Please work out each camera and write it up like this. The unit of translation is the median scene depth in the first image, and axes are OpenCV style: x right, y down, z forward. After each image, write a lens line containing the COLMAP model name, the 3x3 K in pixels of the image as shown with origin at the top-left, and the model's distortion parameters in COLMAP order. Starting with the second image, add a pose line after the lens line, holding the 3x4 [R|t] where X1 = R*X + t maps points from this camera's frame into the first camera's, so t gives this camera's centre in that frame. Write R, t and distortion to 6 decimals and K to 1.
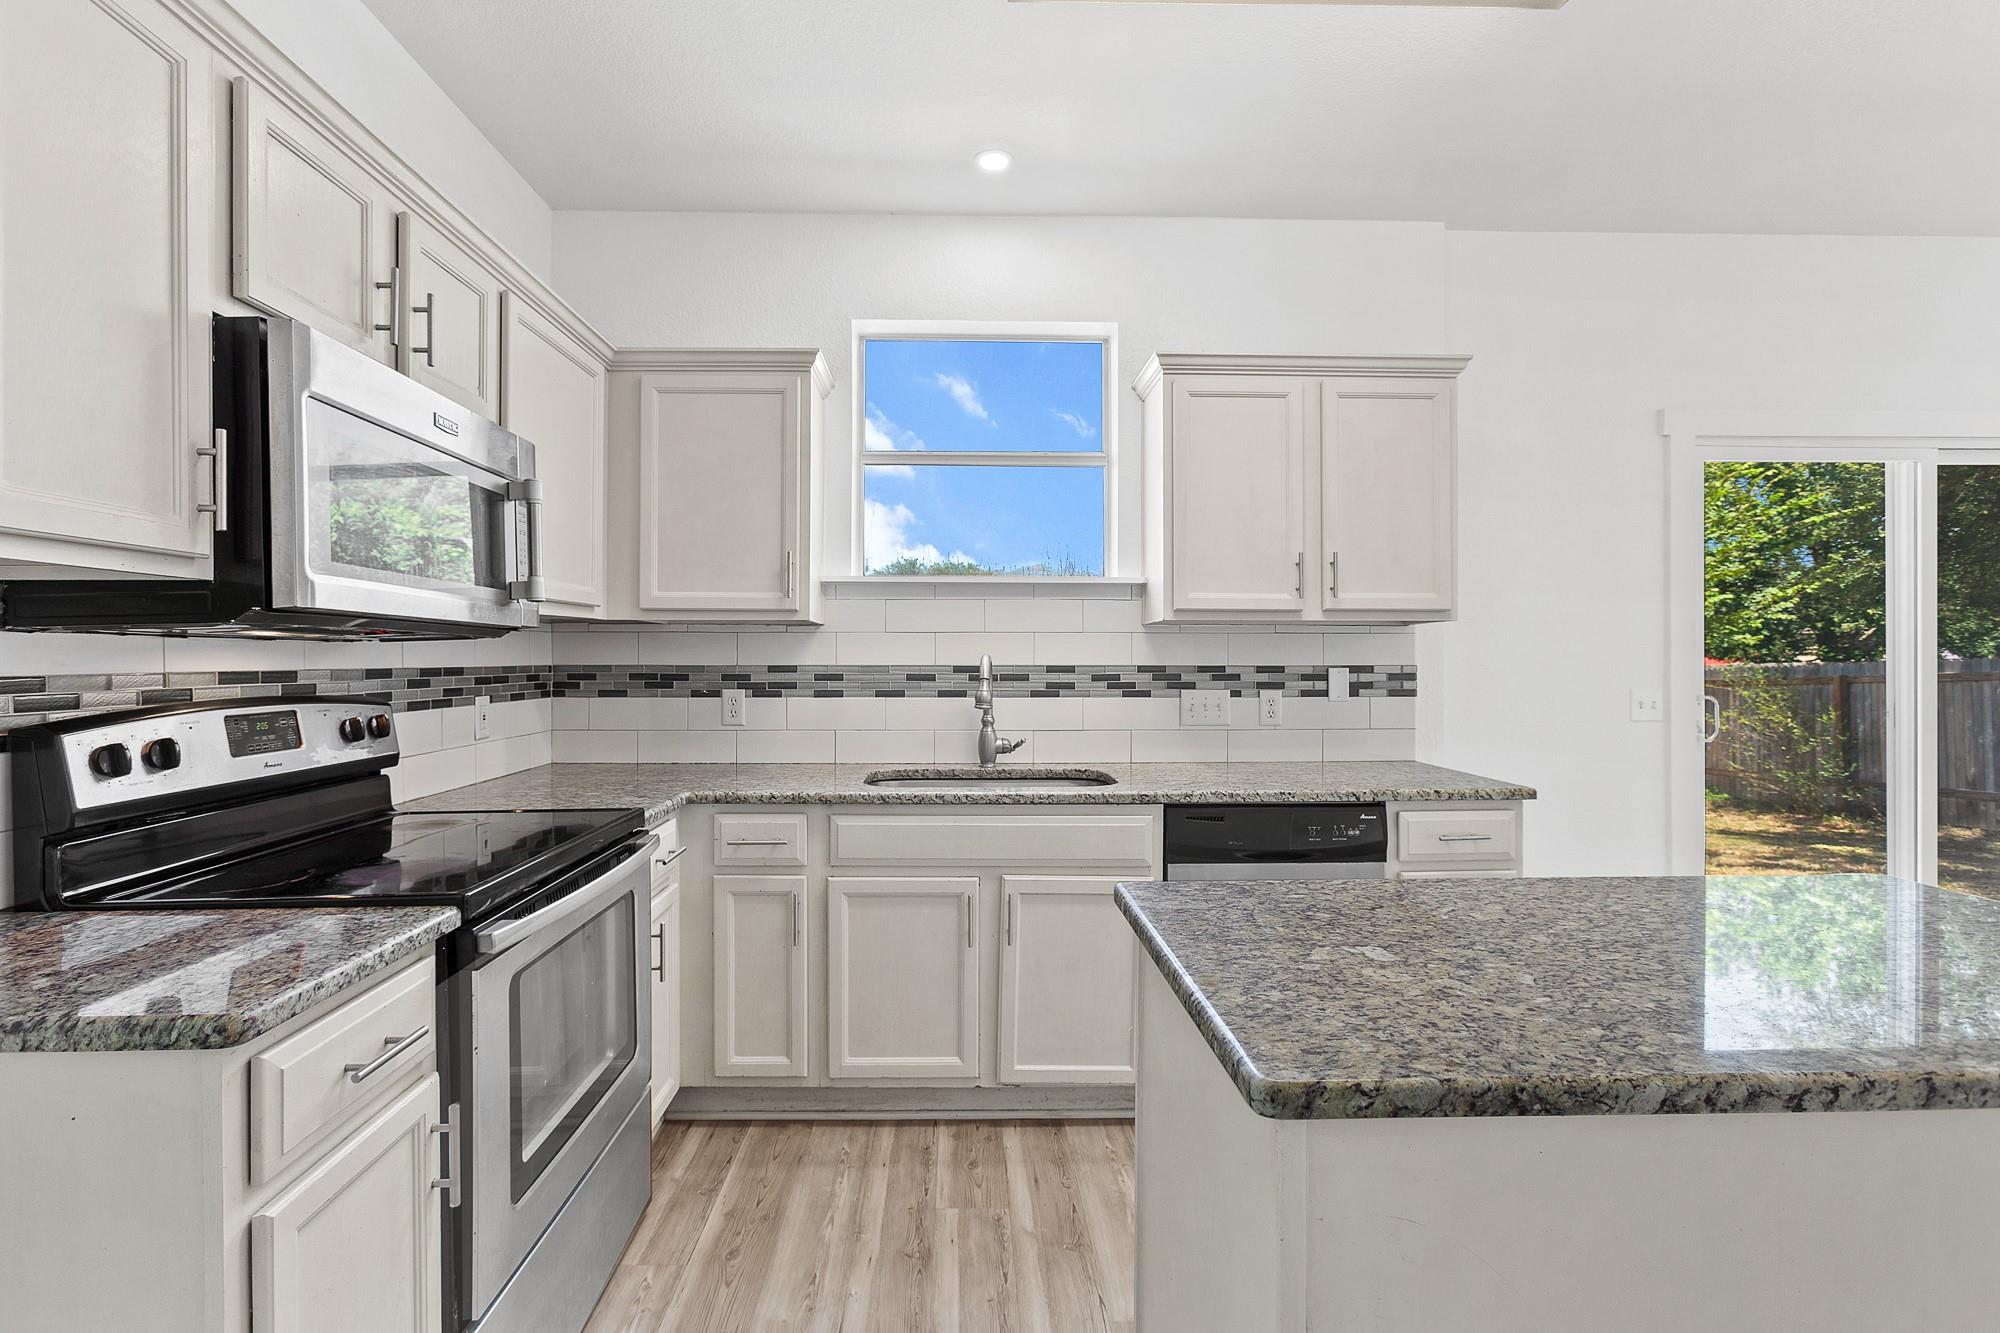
lens RADIAL K [[920.0, 0, 1031.8], [0, 920.0, 657.9], [0, 0, 1]] dist [-0.013292, 0.007411]
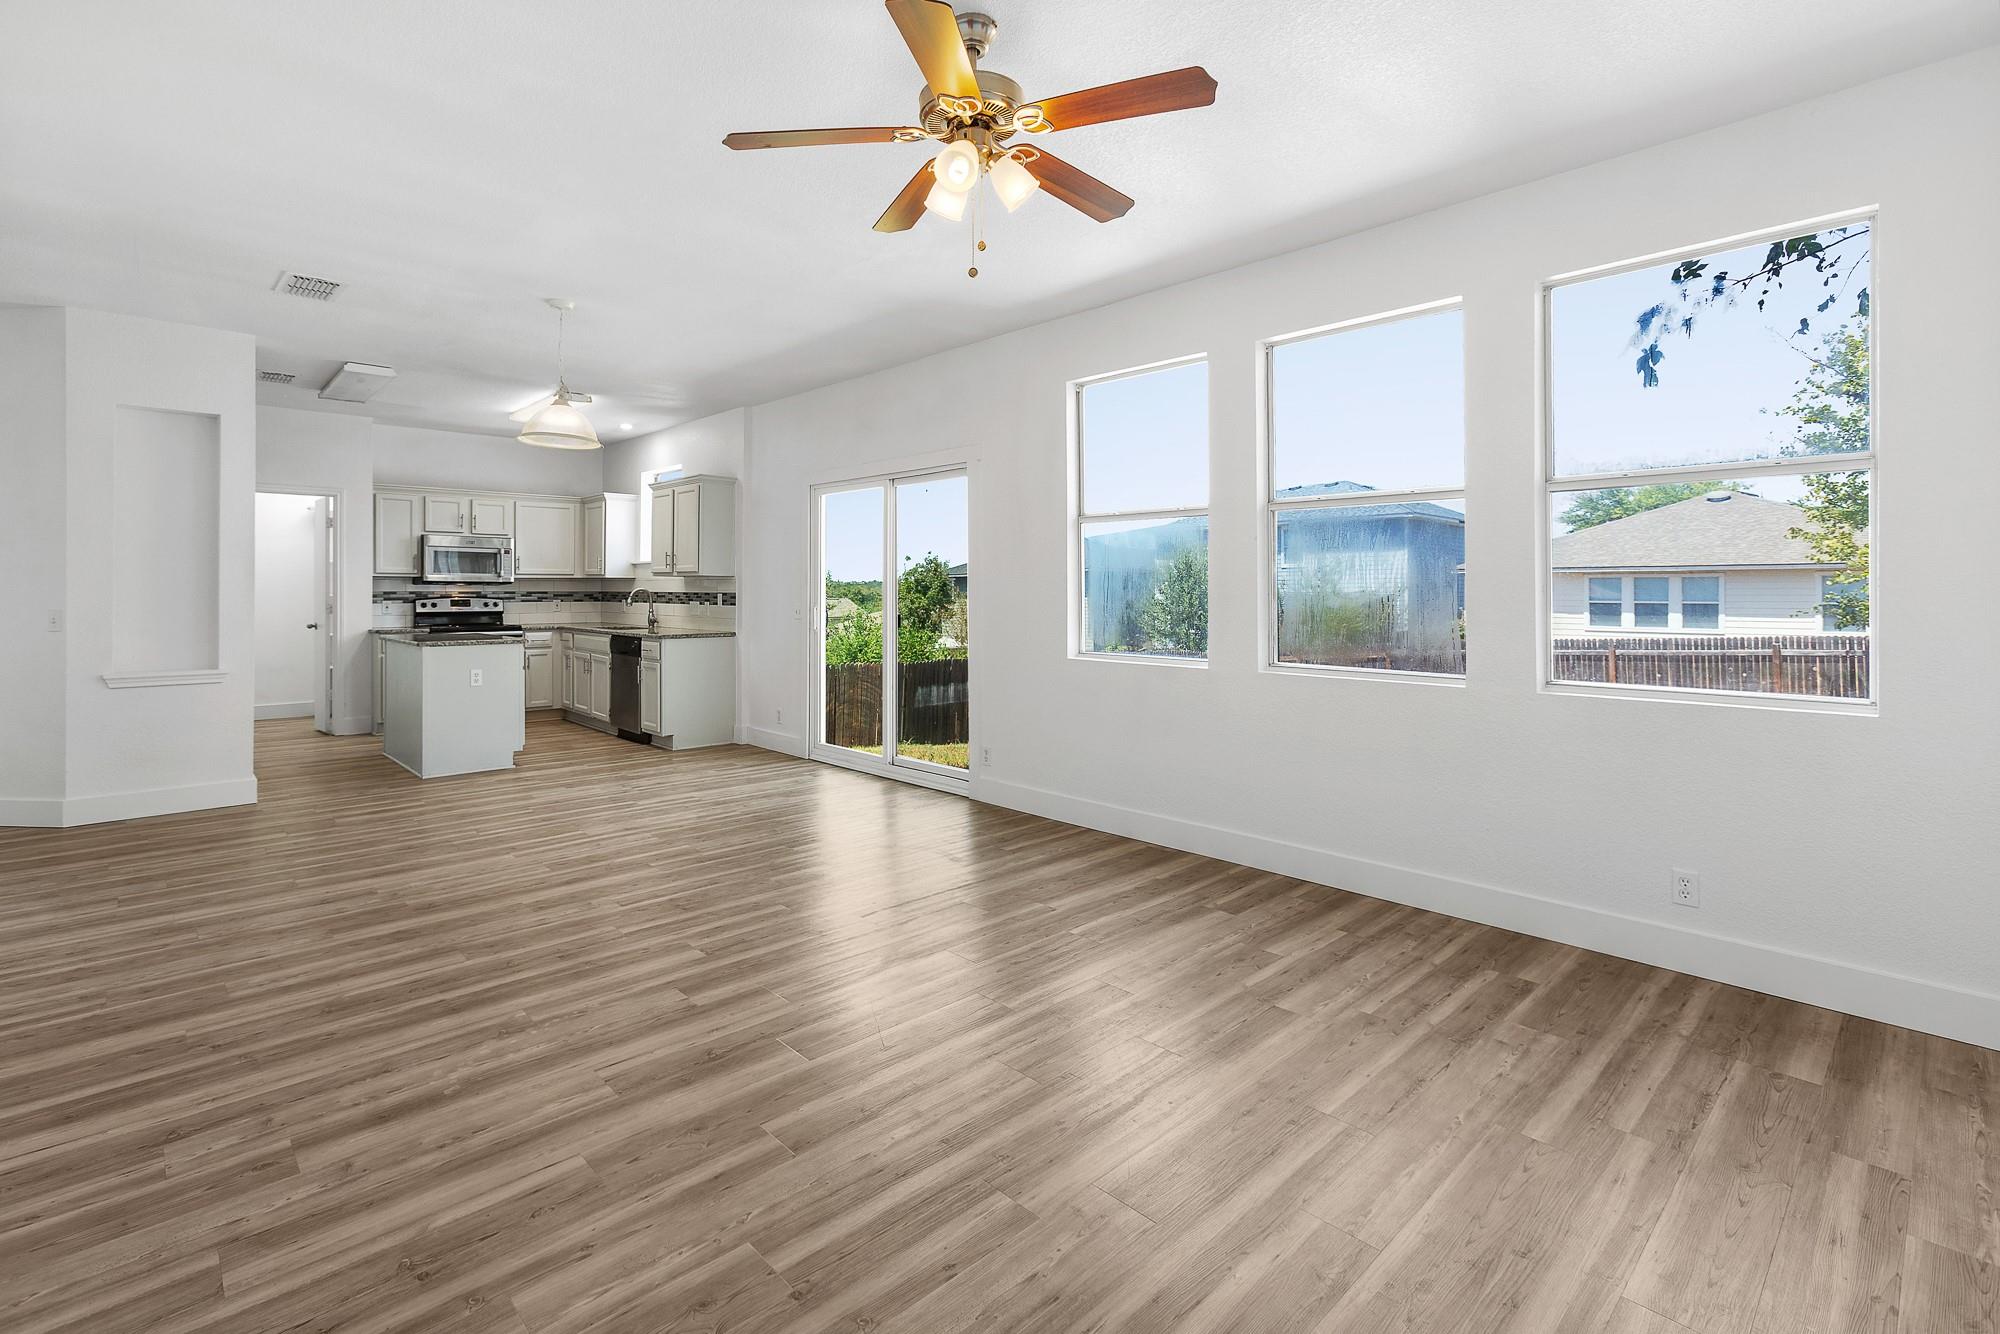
lens RADIAL K [[920.0, 0, 1008.0], [0, 920.0, 596.3], [0, 0, 1]] dist [-0.013292, 0.007411]
pose [[0.676702, 0.006587, -0.736228, 2.765609], [-0.004100, 0.999978, 0.005178, 0.001851], [0.736246, -0.000485, 0.676714, -0.125853]]
